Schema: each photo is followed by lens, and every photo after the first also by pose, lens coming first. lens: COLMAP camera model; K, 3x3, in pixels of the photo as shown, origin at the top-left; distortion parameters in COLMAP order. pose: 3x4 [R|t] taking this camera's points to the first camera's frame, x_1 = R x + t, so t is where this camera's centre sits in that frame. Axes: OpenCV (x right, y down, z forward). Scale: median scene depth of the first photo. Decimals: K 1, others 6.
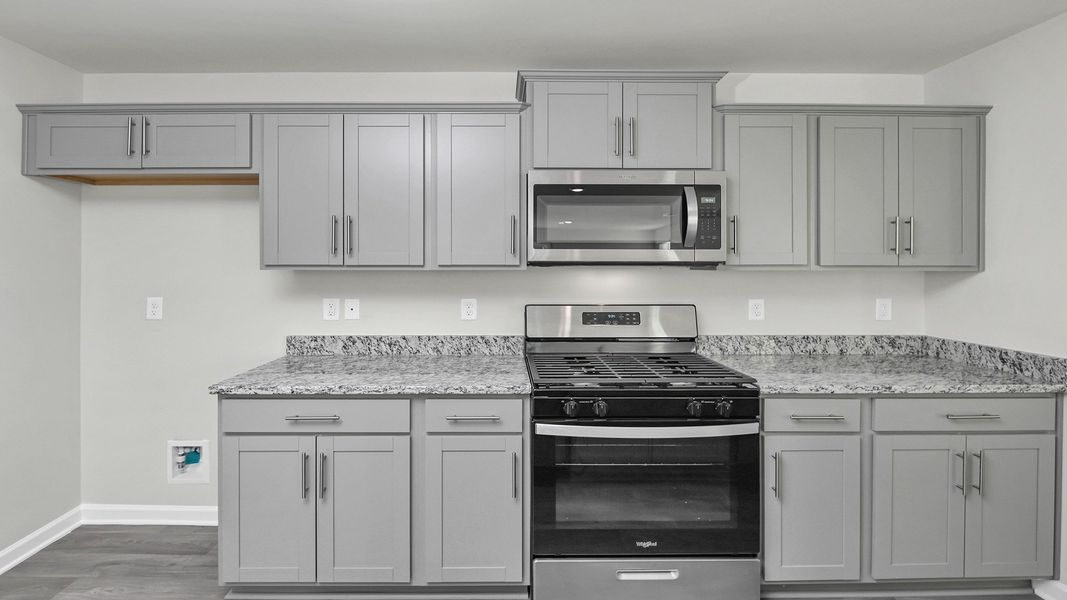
lens RADIAL K [[574.0, 0, 509.4], [0, 574.0, 261.9], [0, 0, 1]] dist [-0.011307, -0.001874]
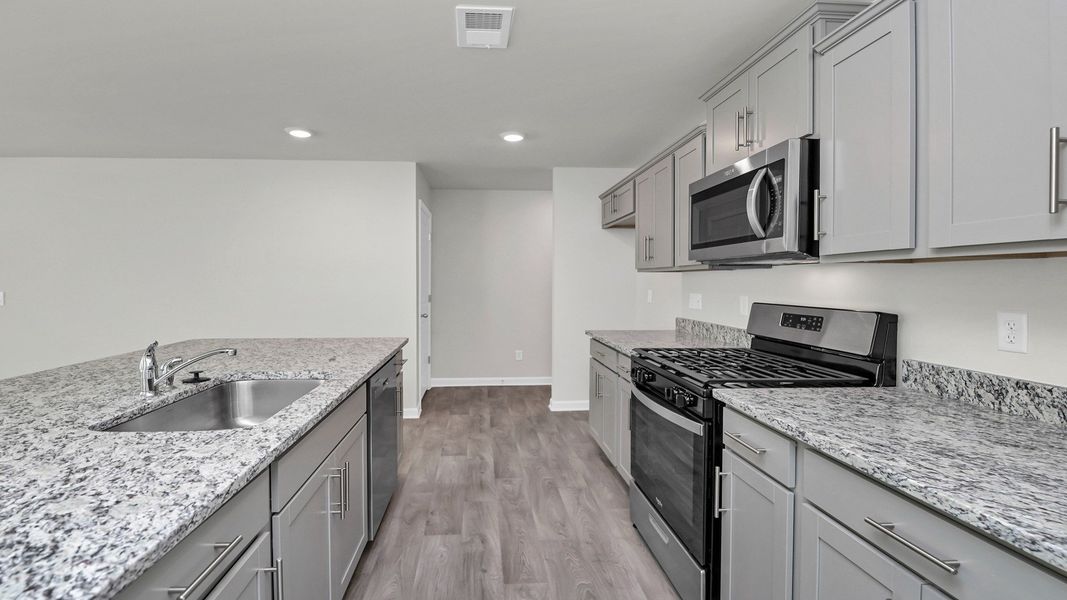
lens RADIAL K [[526.1, 0, 522.1], [0, 526.1, 296.3], [0, 0, 1]] dist [-0.009164, -0.004577]
pose [[0.059124, 0.027746, -0.997865, 0.925153], [-0.017908, 0.999482, 0.026730, 0.043069], [0.998090, 0.016290, 0.059590, 0.494747]]
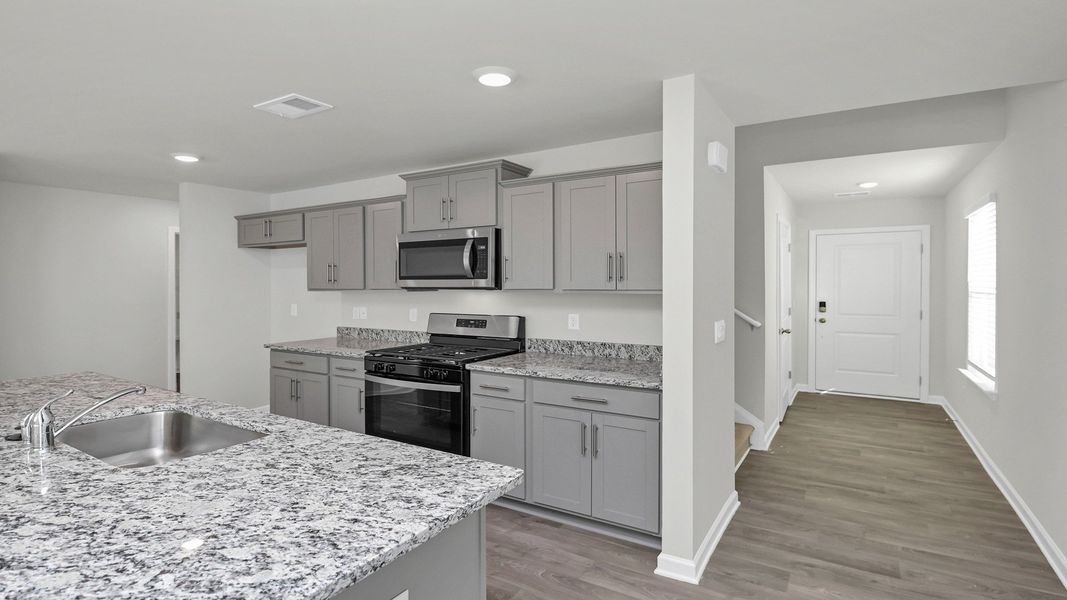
lens RADIAL K [[526.1, 0, 542.2], [0, 526.1, 298.1], [0, 0, 1]] dist [-0.009164, -0.004577]
pose [[0.853815, 0.010689, -0.520467, 1.036263], [-0.003697, 0.999888, 0.014470, 0.008253], [0.520564, -0.010430, 0.853759, -0.111190]]
